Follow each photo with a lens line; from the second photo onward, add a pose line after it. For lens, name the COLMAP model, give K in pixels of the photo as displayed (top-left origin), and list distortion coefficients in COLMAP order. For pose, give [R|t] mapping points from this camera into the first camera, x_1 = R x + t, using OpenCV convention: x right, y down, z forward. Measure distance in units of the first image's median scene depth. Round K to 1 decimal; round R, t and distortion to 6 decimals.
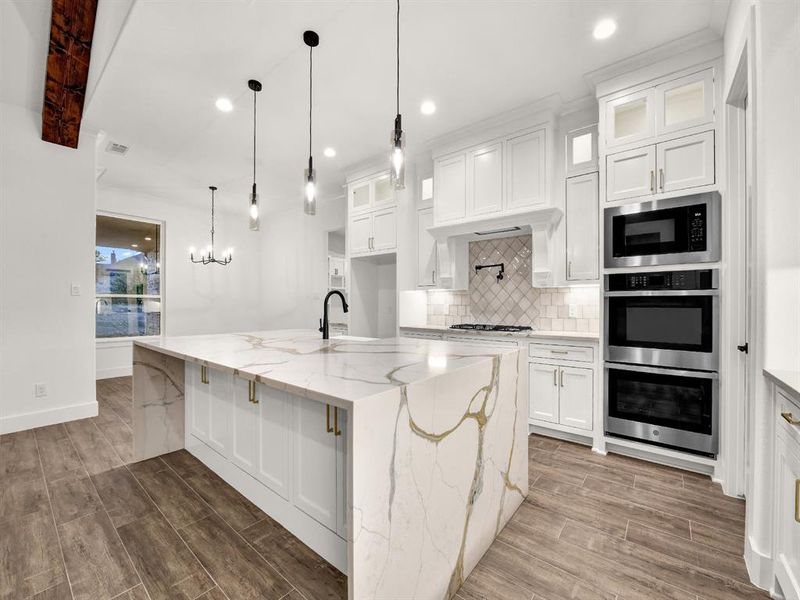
lens RADIAL K [[333.4, 0, 400.0], [0, 333.4, 300.0], [0, 0, 1]] dist [-0.008478, -0.000657]
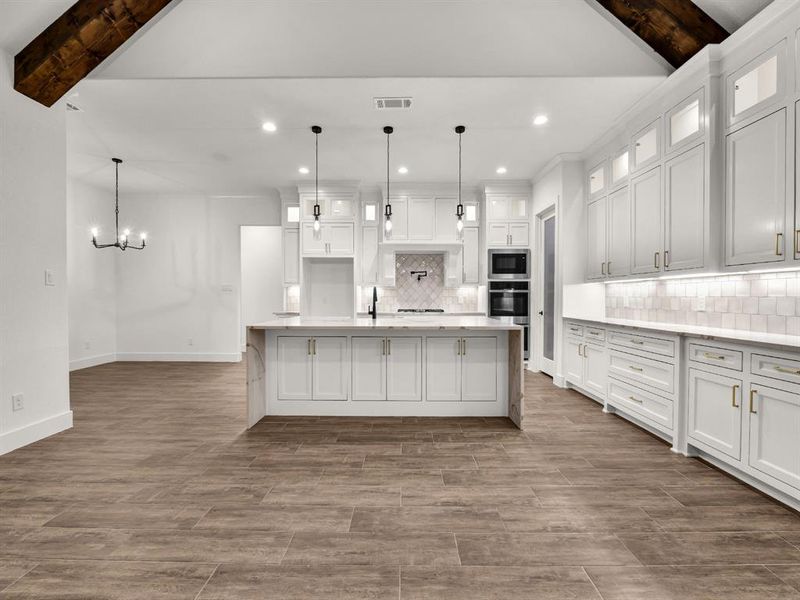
lens RADIAL K [[333.4, 0, 400.0], [0, 333.4, 300.0], [0, 0, 1]] dist [-0.008478, -0.000657]
pose [[0.780564, -0.007867, 0.625026, -1.092534], [-0.007075, 0.999746, 0.021418, -0.002851], [-0.625036, -0.021140, 0.780310, -0.262945]]
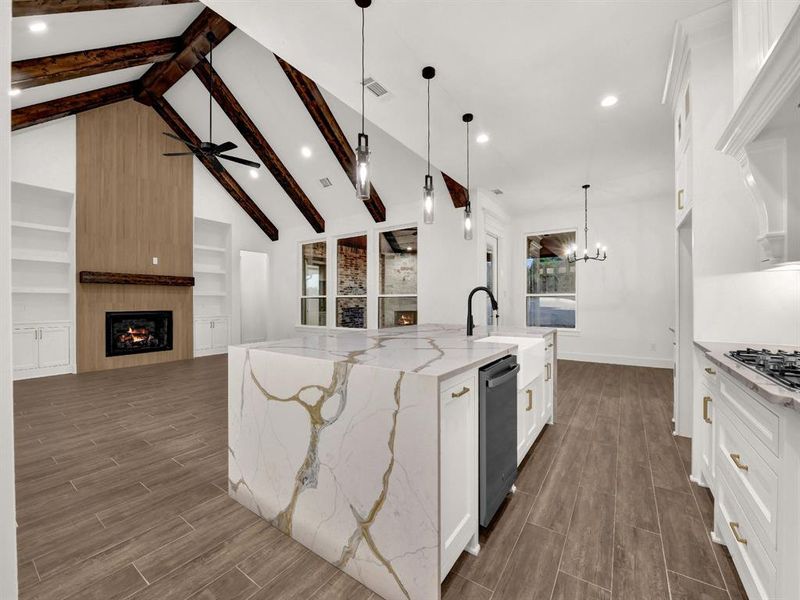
lens RADIAL K [[311.6, 0, 388.5], [0, 311.6, 301.5], [0, 0, 1]] dist [-0.000577, -0.000024]
pose [[0.061913, -0.002319, -0.998079, 0.712808], [0.015183, 0.999884, -0.001381, 0.010527], [0.997966, -0.015068, 0.061941, 0.693658]]
